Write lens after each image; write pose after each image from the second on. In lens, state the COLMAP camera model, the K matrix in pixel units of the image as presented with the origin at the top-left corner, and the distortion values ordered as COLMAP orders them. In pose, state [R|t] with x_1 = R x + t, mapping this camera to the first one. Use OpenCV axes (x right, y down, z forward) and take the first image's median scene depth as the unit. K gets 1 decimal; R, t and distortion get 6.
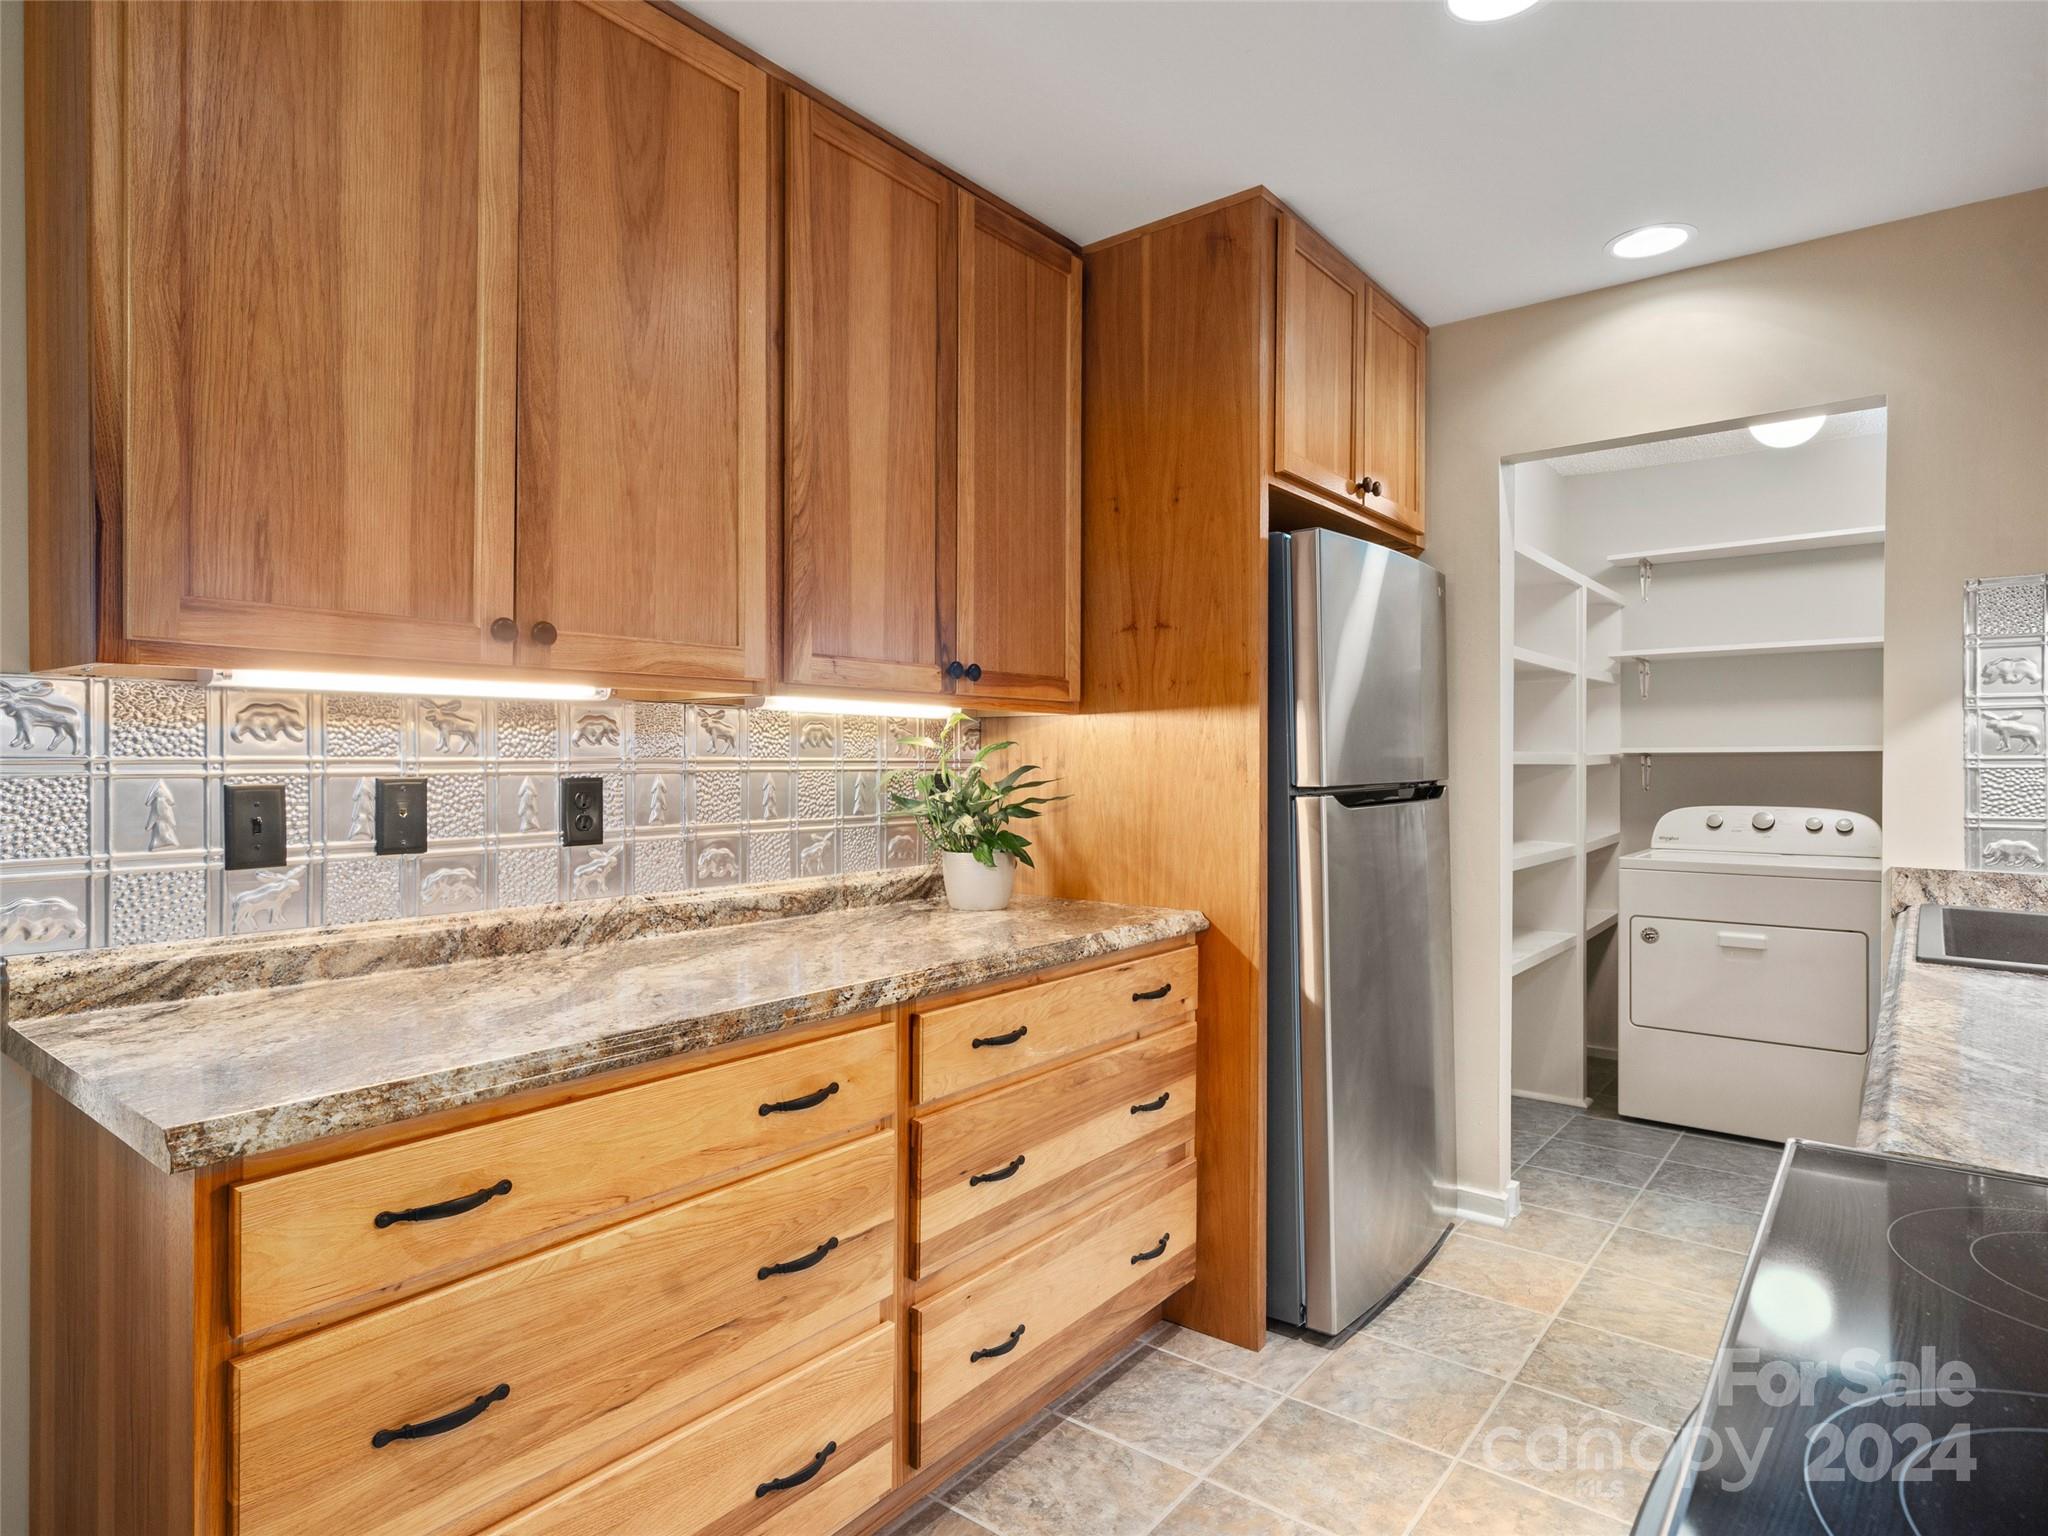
lens RADIAL K [[1163.1, 0, 1017.3], [0, 1163.1, 765.6], [0, 0, 1]] dist [0.005034, 0.000859]
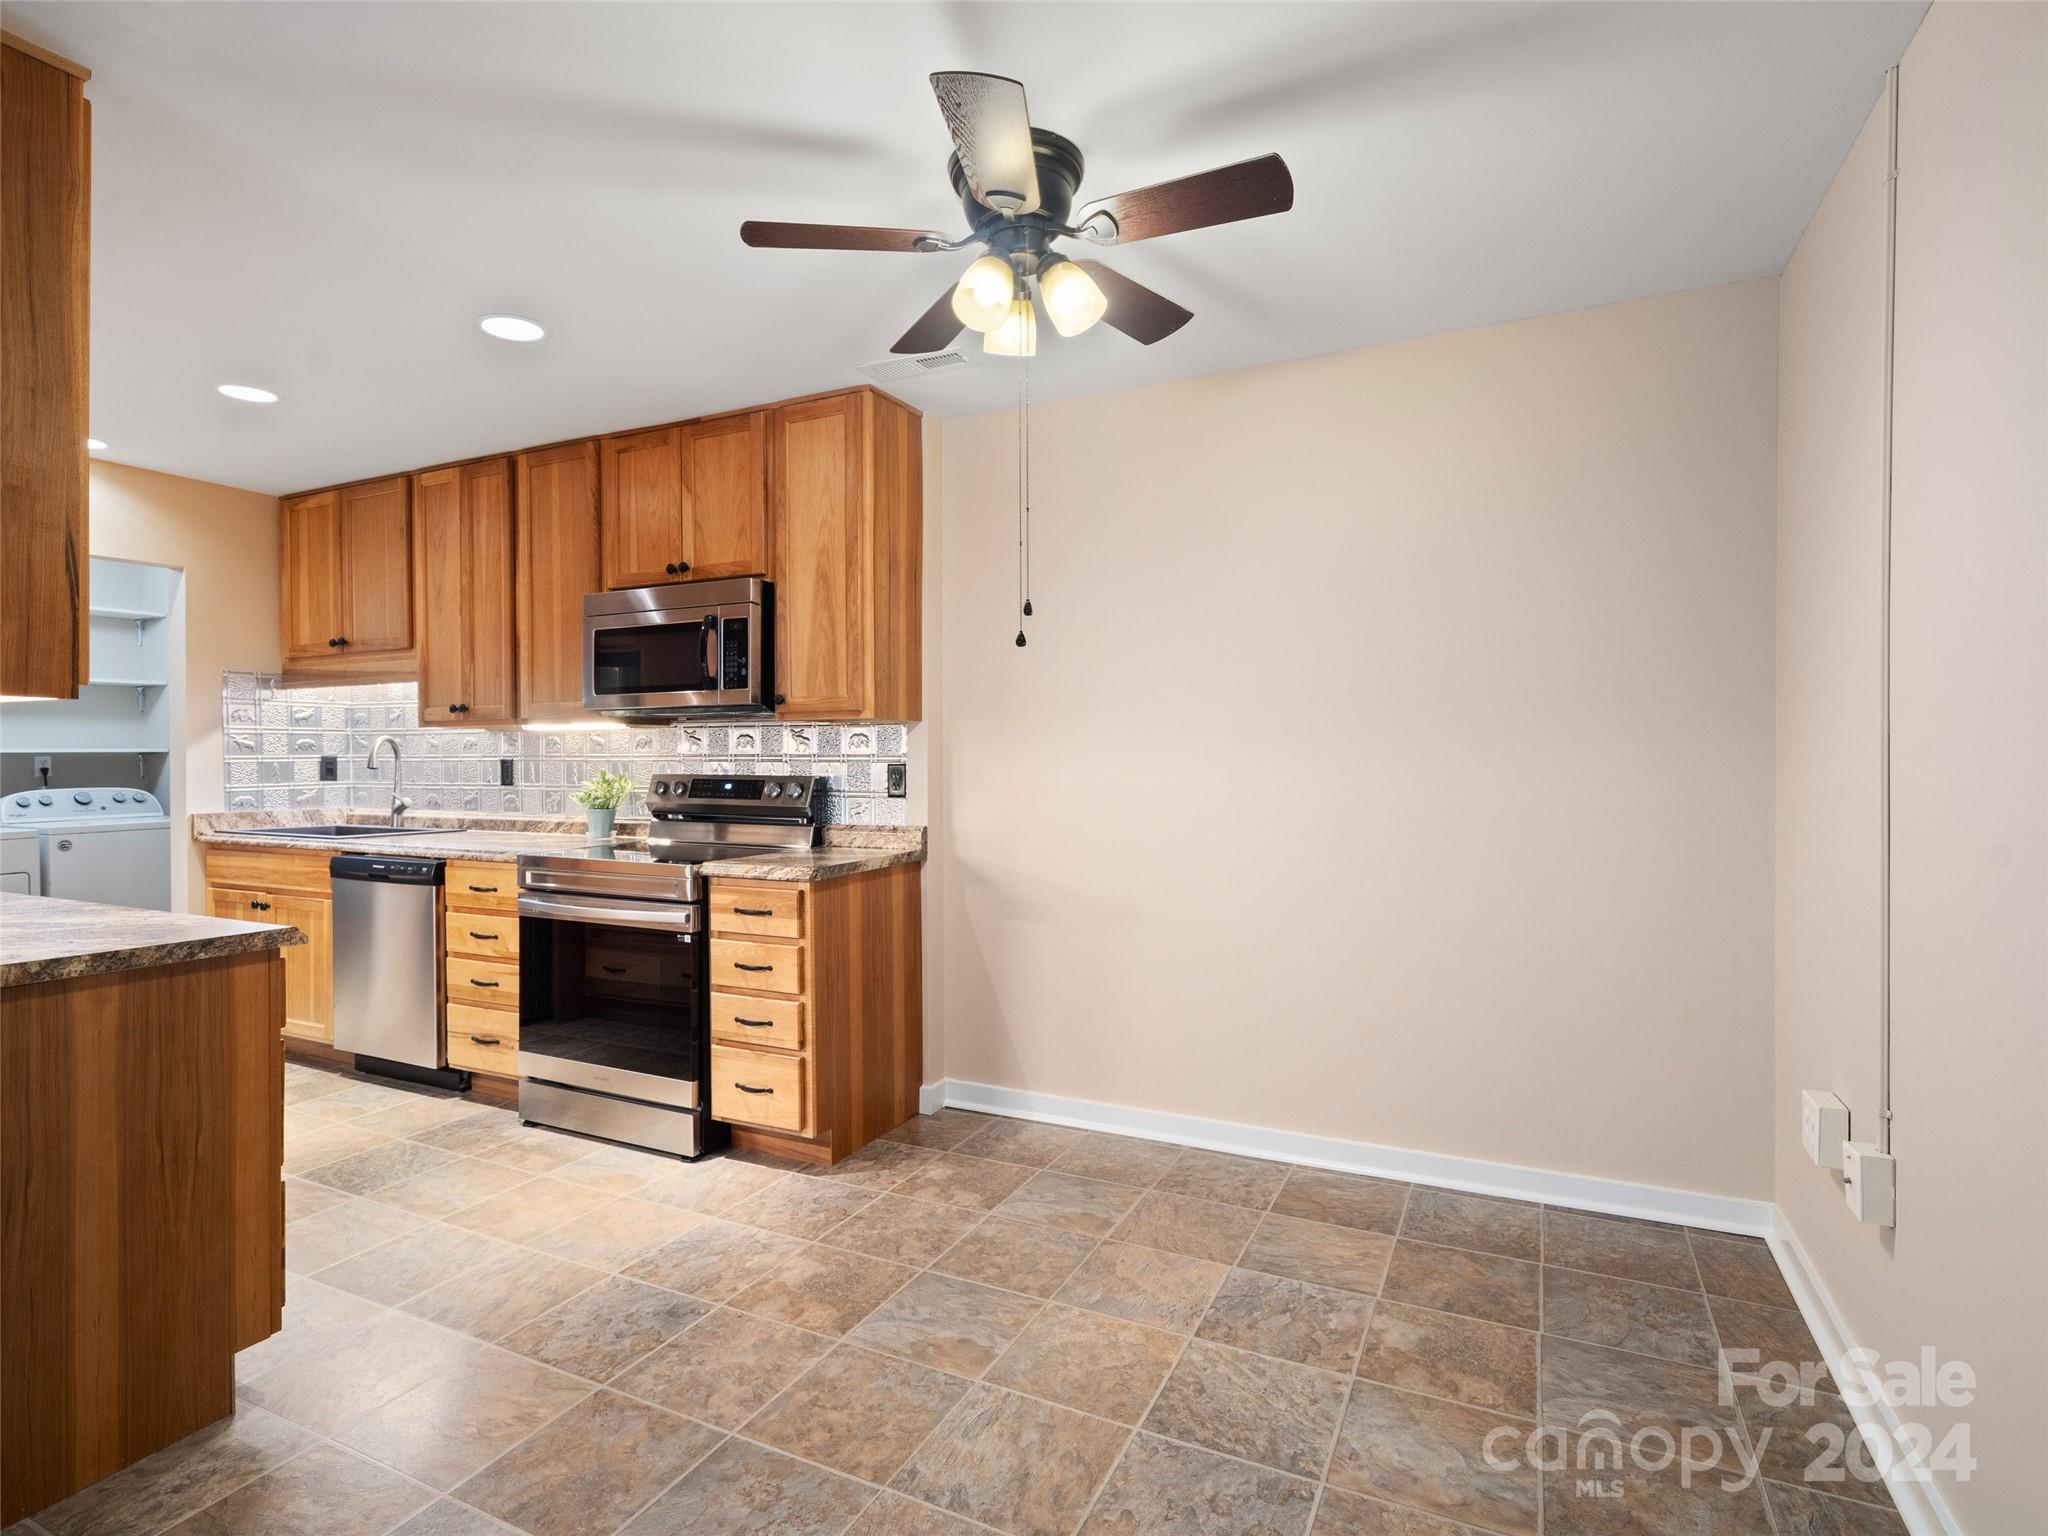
lens RADIAL K [[1013.6, 0, 1061.2], [0, 1013.6, 765.5], [0, 0, 1]] dist [0.003628, -0.003134]
pose [[-0.243188, -0.011015, 0.969917, -1.261730], [0.008401, 0.999874, 0.013462, -0.003540], [-0.969943, 0.011422, -0.243065, 0.021043]]
